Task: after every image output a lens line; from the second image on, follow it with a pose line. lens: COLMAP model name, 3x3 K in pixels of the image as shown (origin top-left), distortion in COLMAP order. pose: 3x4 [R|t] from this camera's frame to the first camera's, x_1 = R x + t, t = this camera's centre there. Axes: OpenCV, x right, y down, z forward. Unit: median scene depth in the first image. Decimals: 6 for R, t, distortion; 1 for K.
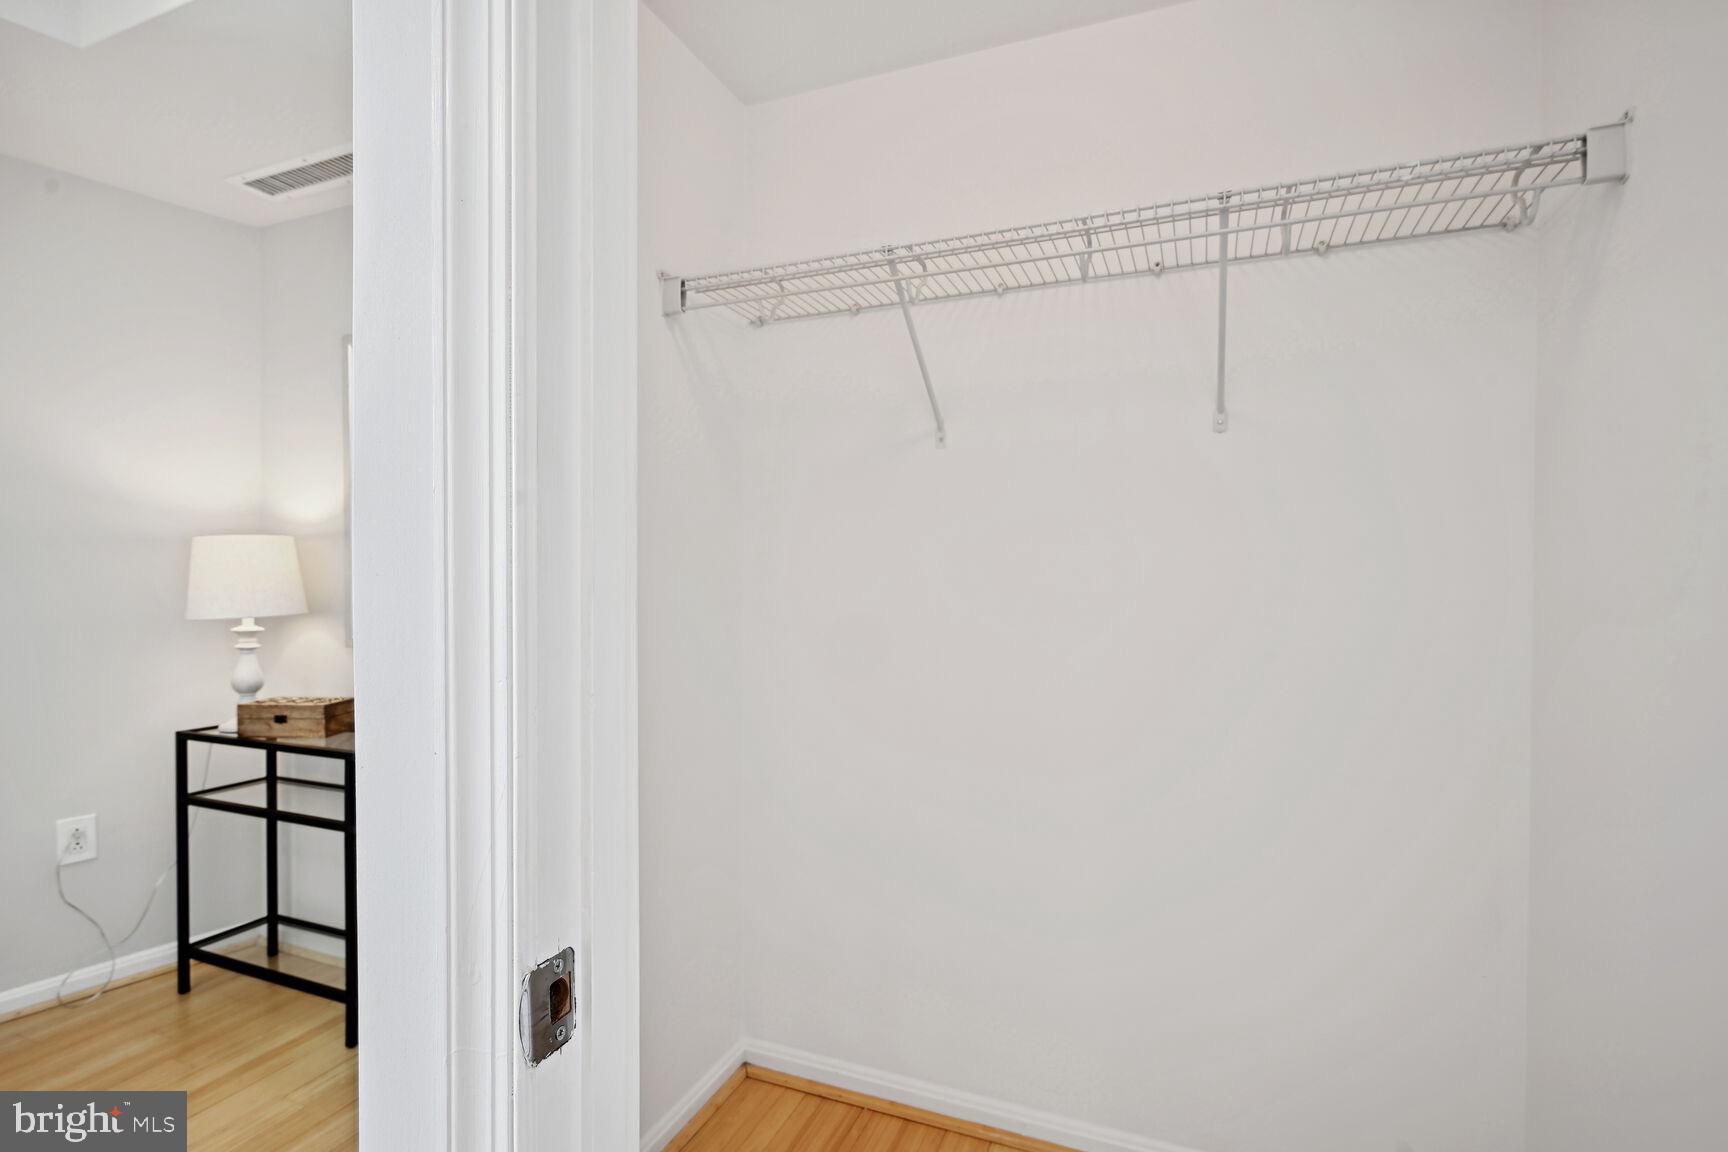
lens RADIAL K [[778.4, 0, 894.4], [0, 778.4, 595.8], [0, 0, 1]] dist [-0.005533, 0.000129]
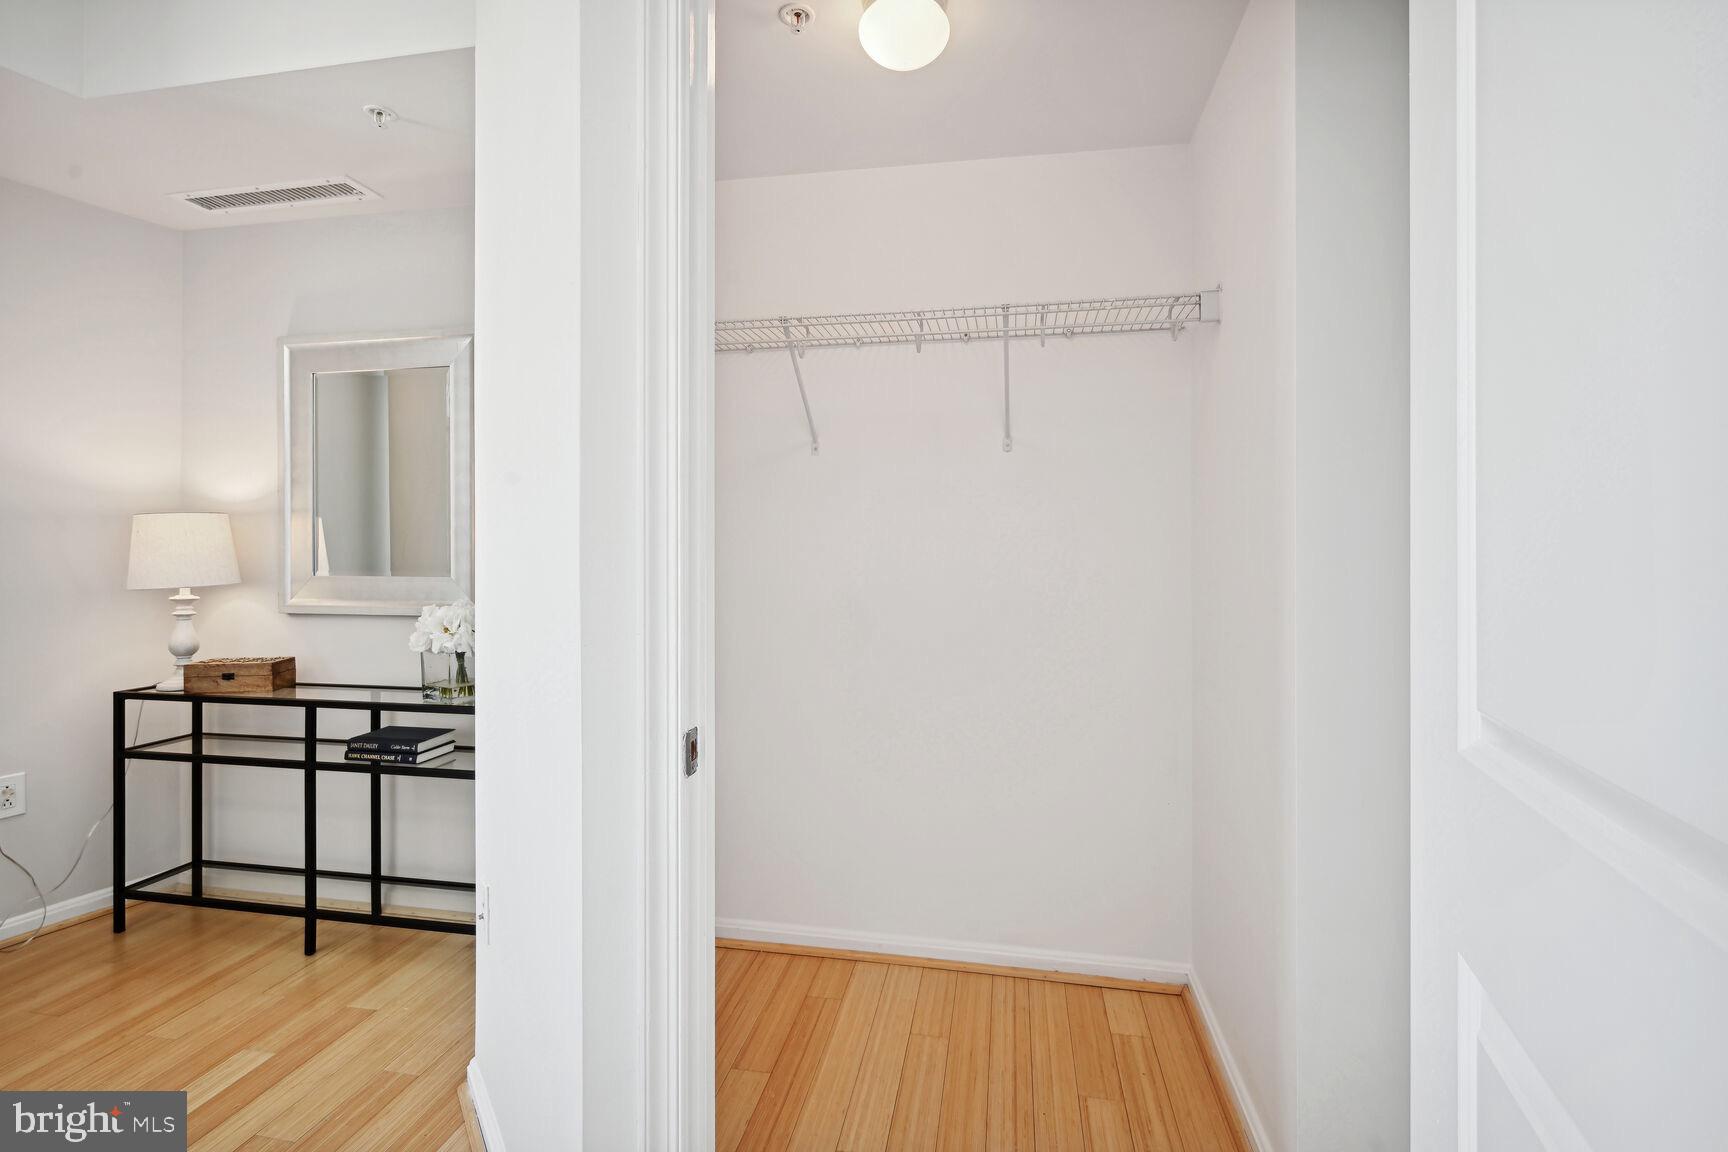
lens RADIAL K [[778.4, 0, 873.5], [0, 778.4, 550.0], [0, 0, 1]] dist [-0.005533, 0.000129]
pose [[0.980648, -0.002892, 0.195757, -0.089496], [0.007103, 0.999758, -0.020812, 0.004948], [-0.195650, 0.021799, 0.980431, -0.293605]]
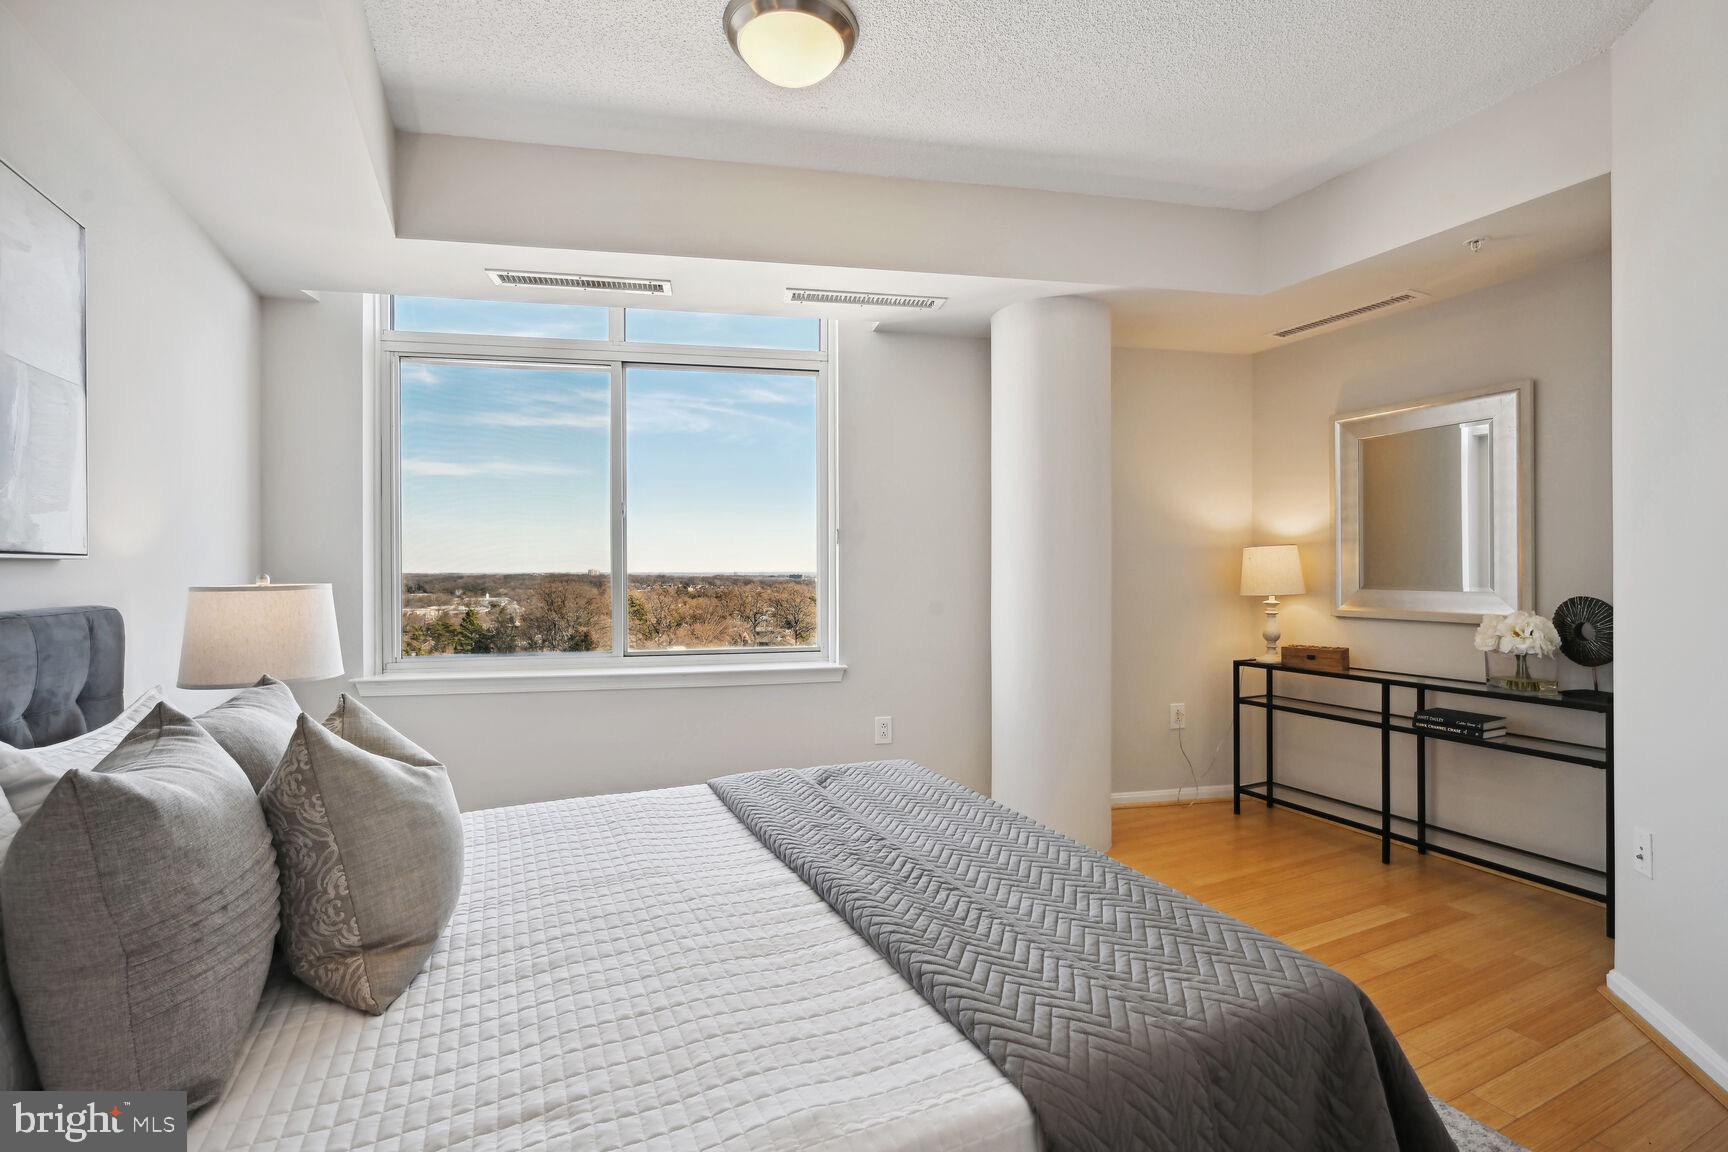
lens RADIAL K [[778.4, 0, 847.4], [0, 778.4, 571.4], [0, 0, 1]] dist [-0.005533, 0.000129]
pose [[0.735730, -0.000669, -0.677274, -0.397774], [-0.012408, 0.999818, -0.014467, 0.013689], [0.677161, 0.019048, 0.735588, -0.867778]]
